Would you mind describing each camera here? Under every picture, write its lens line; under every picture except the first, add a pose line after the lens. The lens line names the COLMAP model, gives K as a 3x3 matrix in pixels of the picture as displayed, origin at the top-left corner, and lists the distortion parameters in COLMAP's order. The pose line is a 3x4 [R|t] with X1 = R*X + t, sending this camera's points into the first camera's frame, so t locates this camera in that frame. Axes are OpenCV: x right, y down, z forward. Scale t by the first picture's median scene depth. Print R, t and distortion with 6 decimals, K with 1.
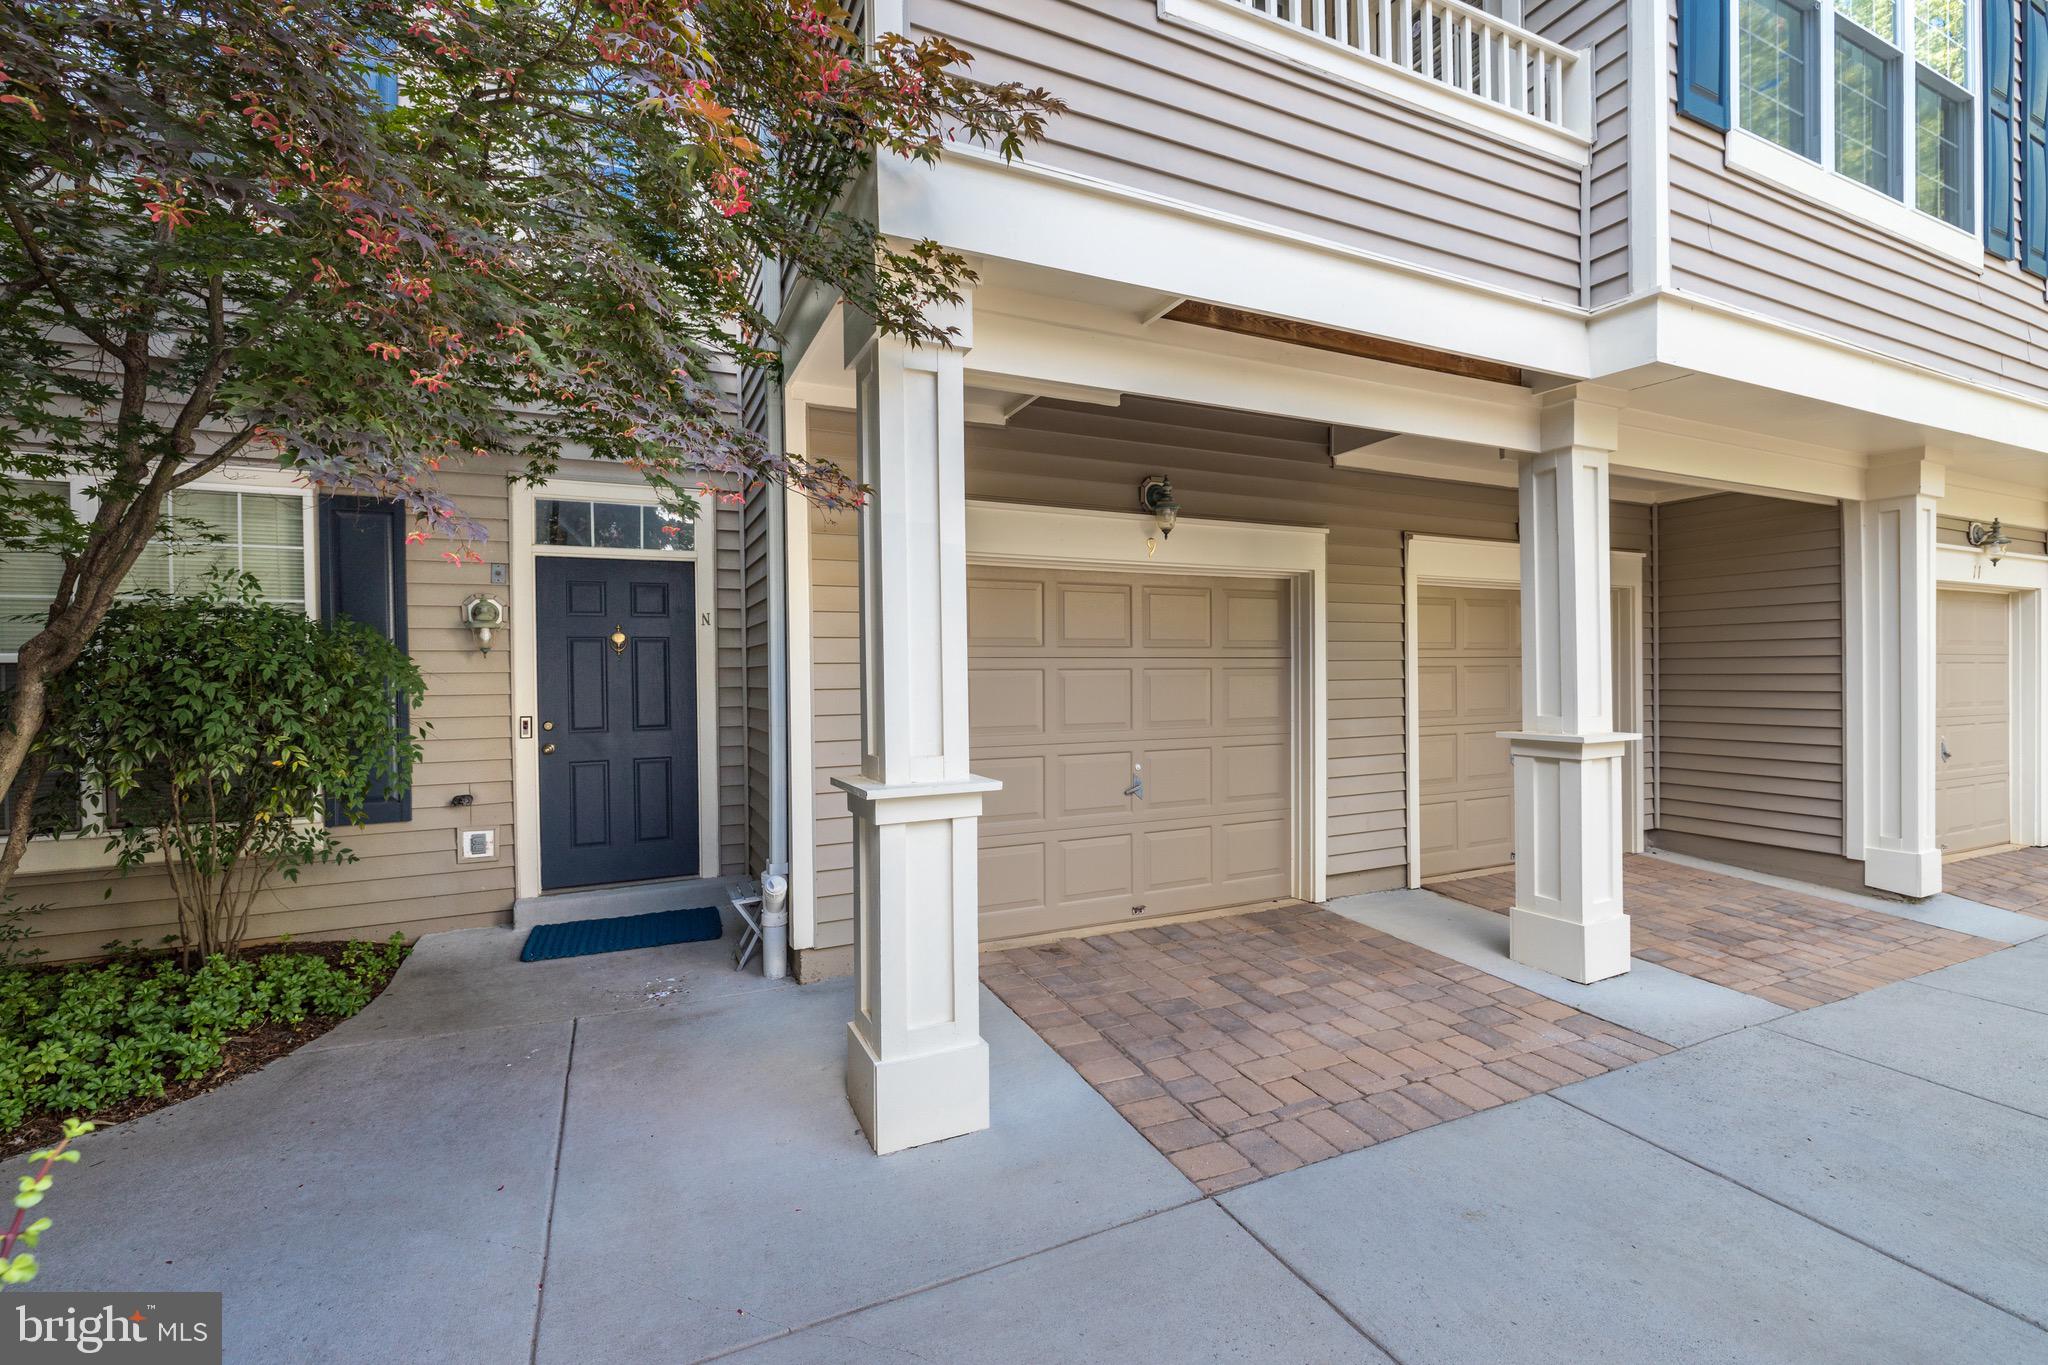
lens RADIAL K [[868.5, 0, 1024.6], [0, 868.5, 681.0], [0, 0, 1]] dist [-0.003028, 0.000375]
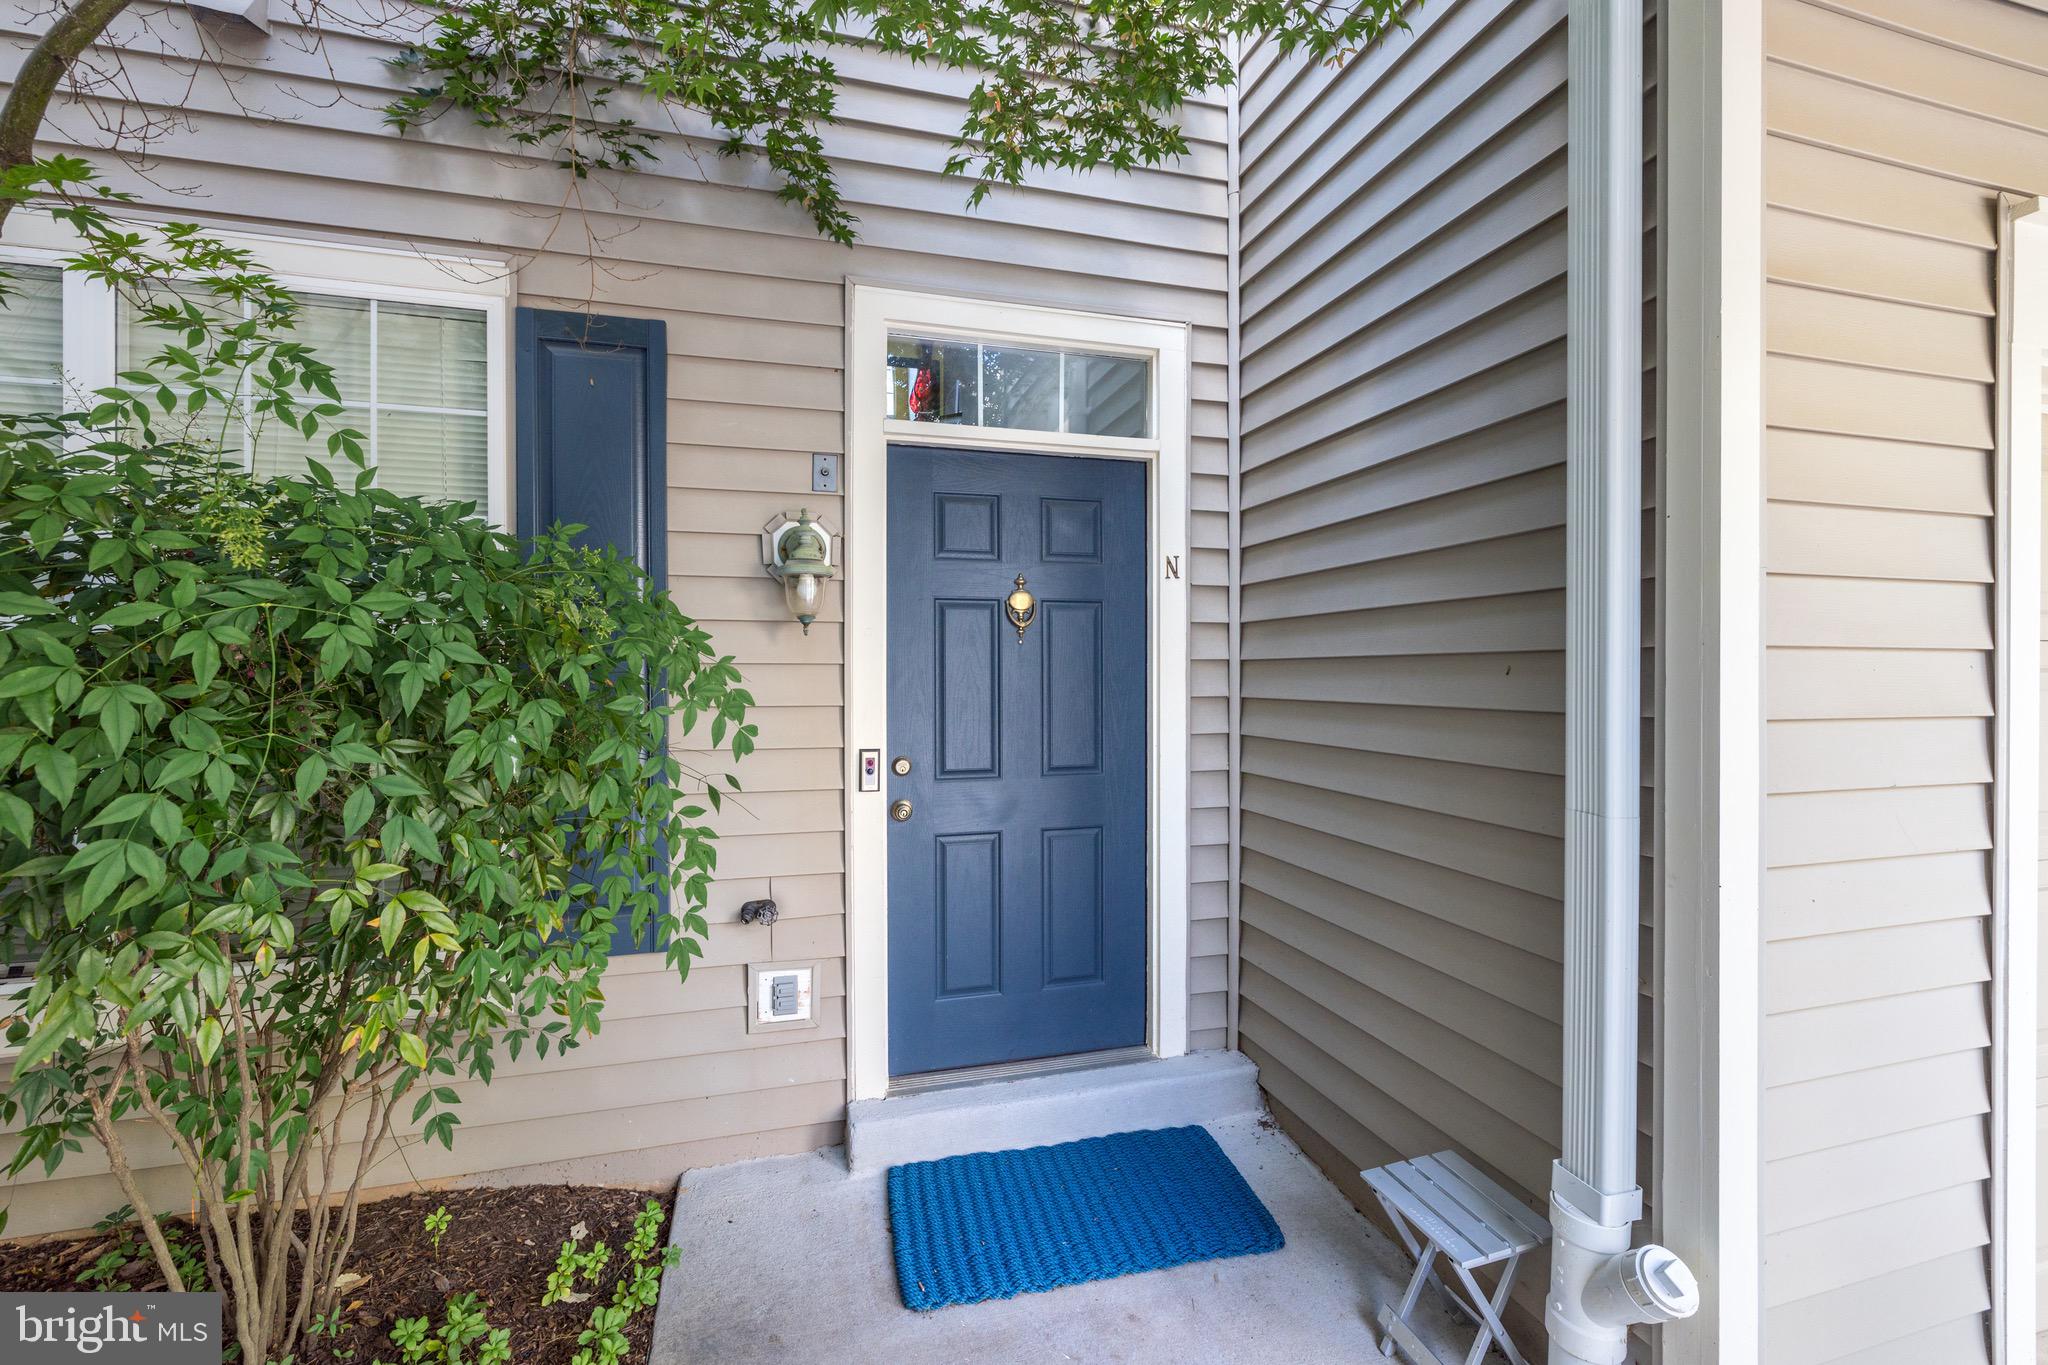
lens RADIAL K [[868.5, 0, 1026.4], [0, 868.5, 676.2], [0, 0, 1]] dist [-0.003028, 0.000375]
pose [[0.987211, 0.011512, -0.159005, -0.420307], [-0.012176, 0.999921, -0.003203, -0.002416], [0.158956, 0.005098, 0.987273, 0.527652]]
